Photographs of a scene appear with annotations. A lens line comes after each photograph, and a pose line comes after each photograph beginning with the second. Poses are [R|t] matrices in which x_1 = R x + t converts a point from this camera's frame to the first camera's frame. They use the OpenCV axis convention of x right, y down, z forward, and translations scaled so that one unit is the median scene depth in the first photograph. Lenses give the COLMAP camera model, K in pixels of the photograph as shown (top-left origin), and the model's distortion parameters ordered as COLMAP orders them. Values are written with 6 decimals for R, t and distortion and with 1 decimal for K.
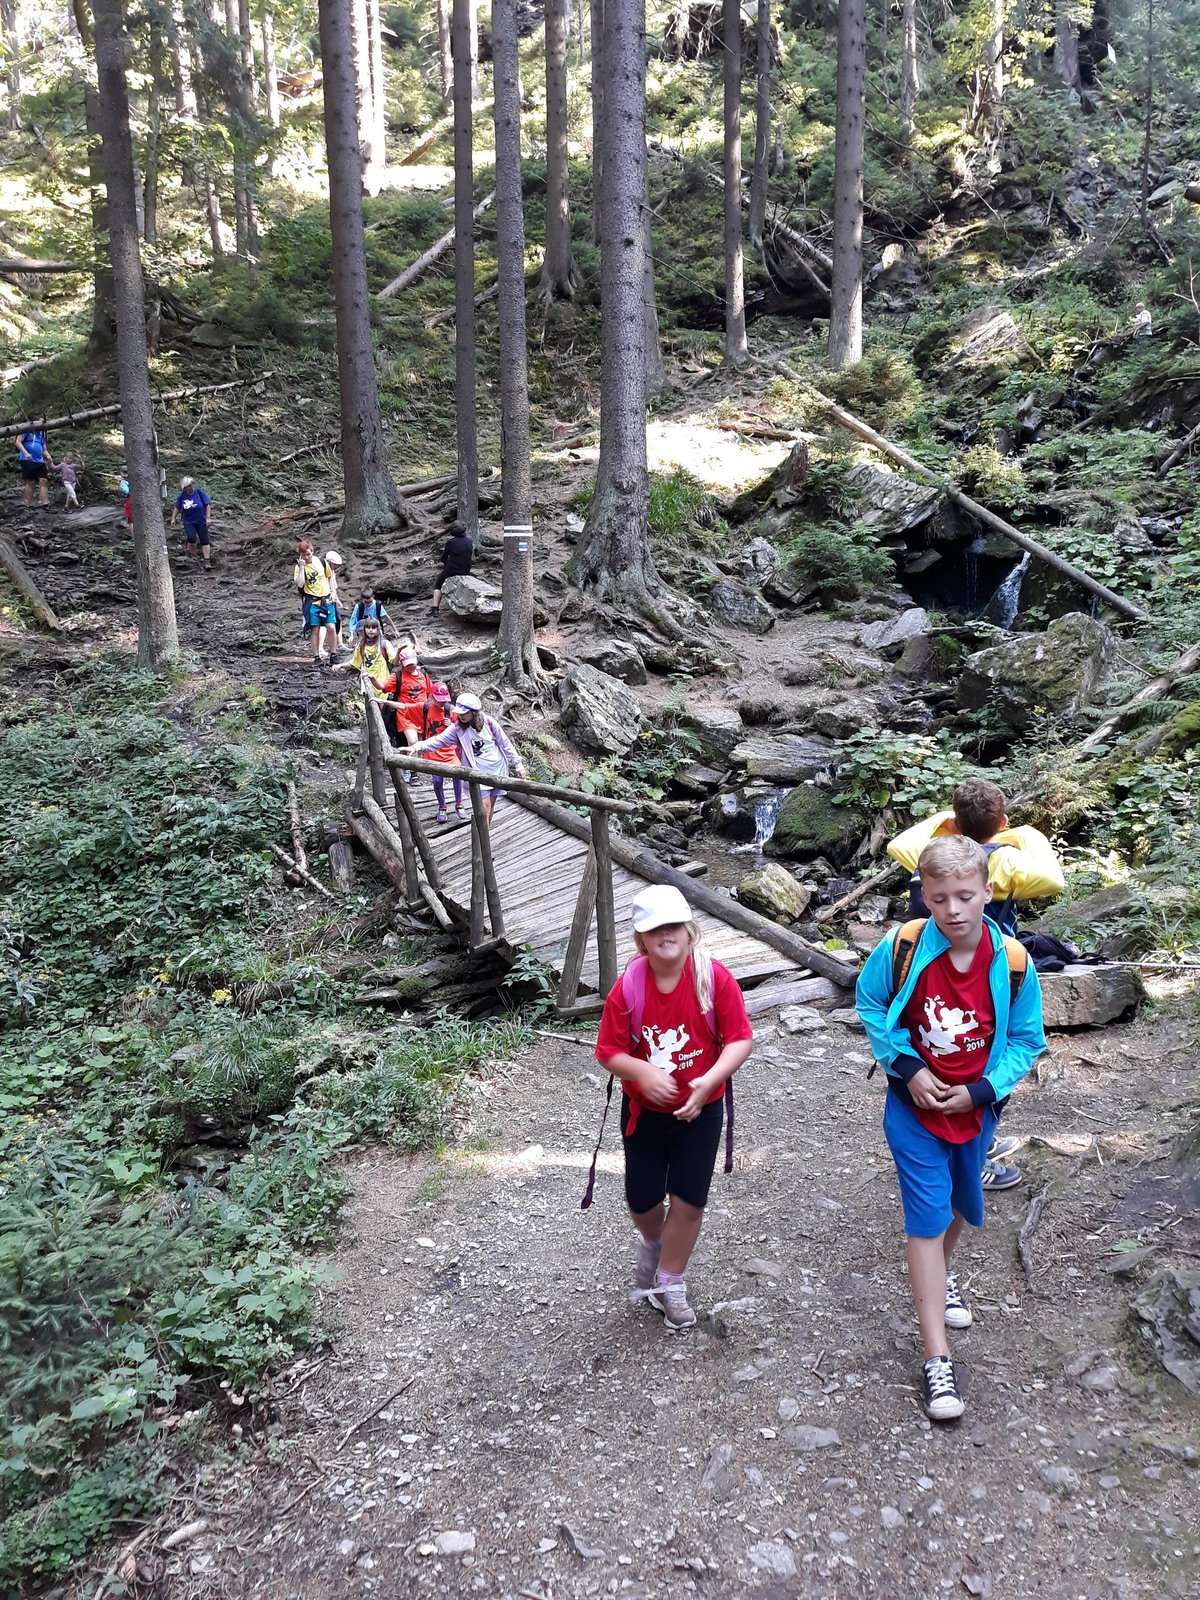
lens RADIAL K [[1313.6, 0, 588.0], [0, 1313.6, 796.2], [0, 0, 1]] dist [0.037849, -0.093436]
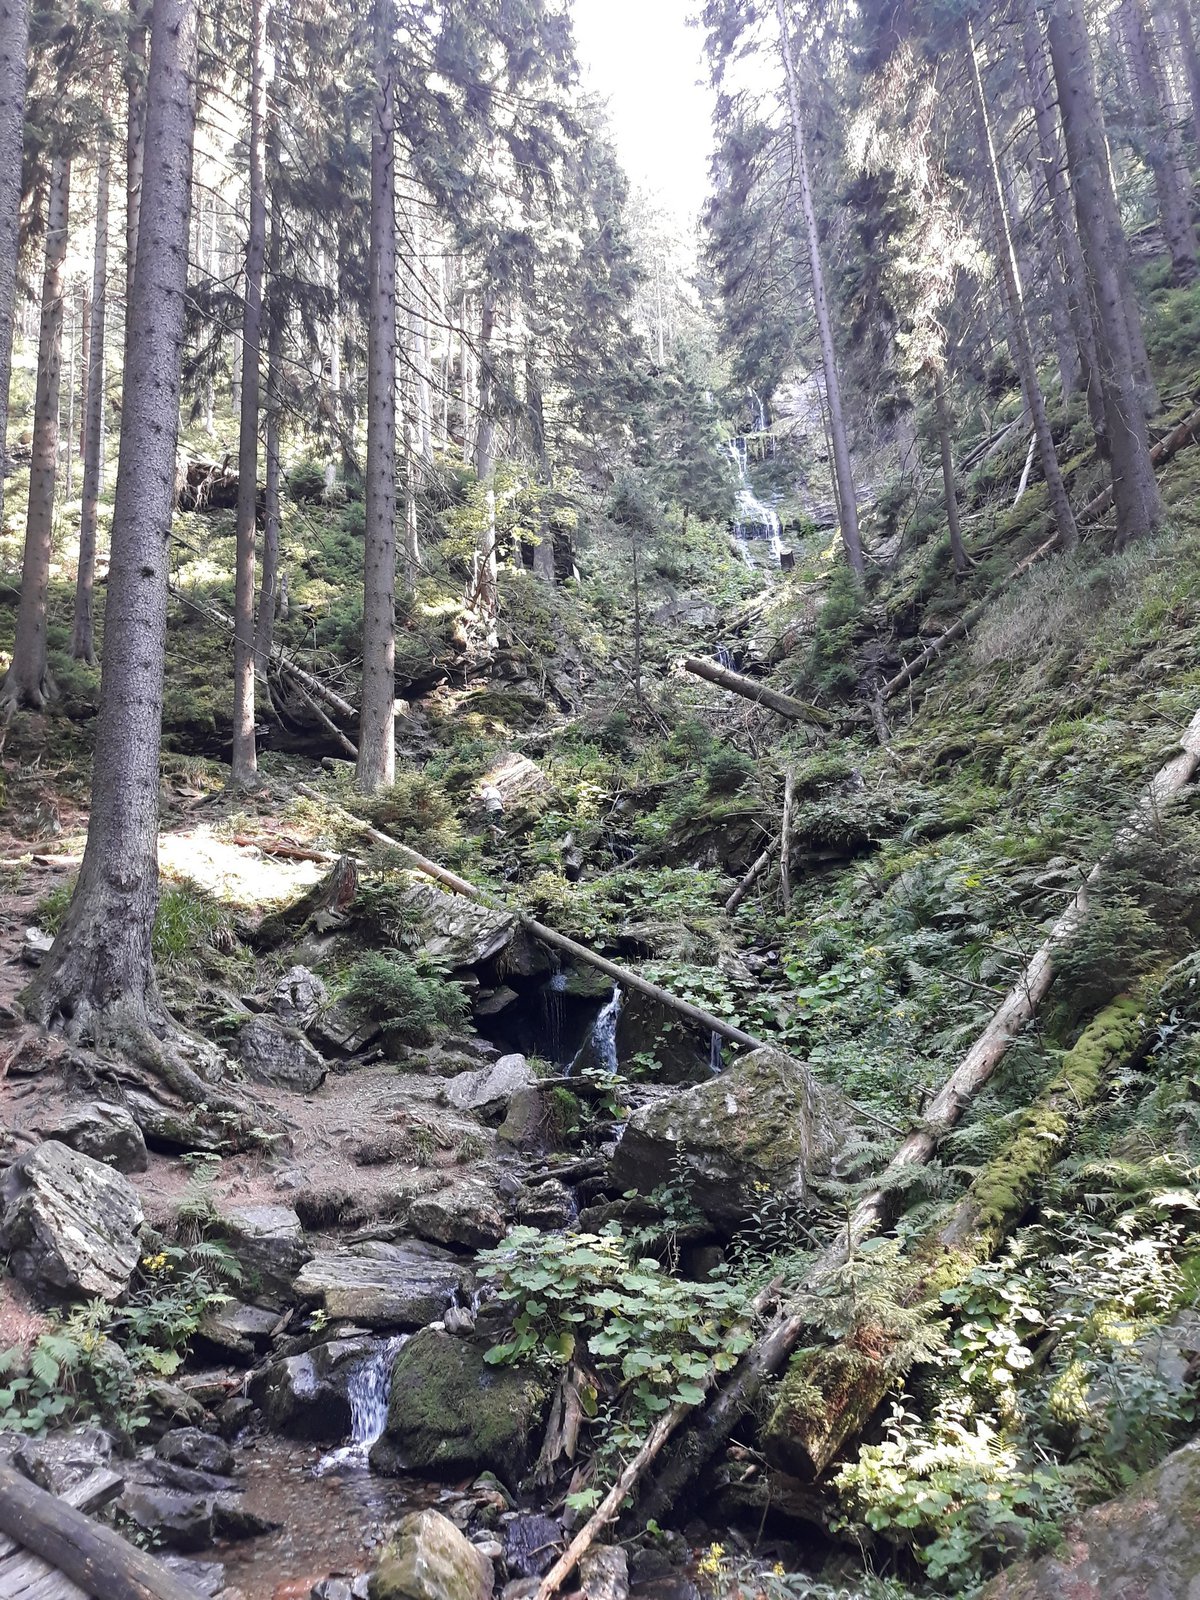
lens RADIAL K [[1313.6, 0, 612.3], [0, 1313.6, 791.2], [0, 0, 1]] dist [0.037849, -0.093436]
pose [[0.916223, 0.071876, 0.394170, -0.012329], [0.070886, 0.939180, -0.336029, -0.022415], [-0.394349, 0.335818, 0.855403, 0.246216]]
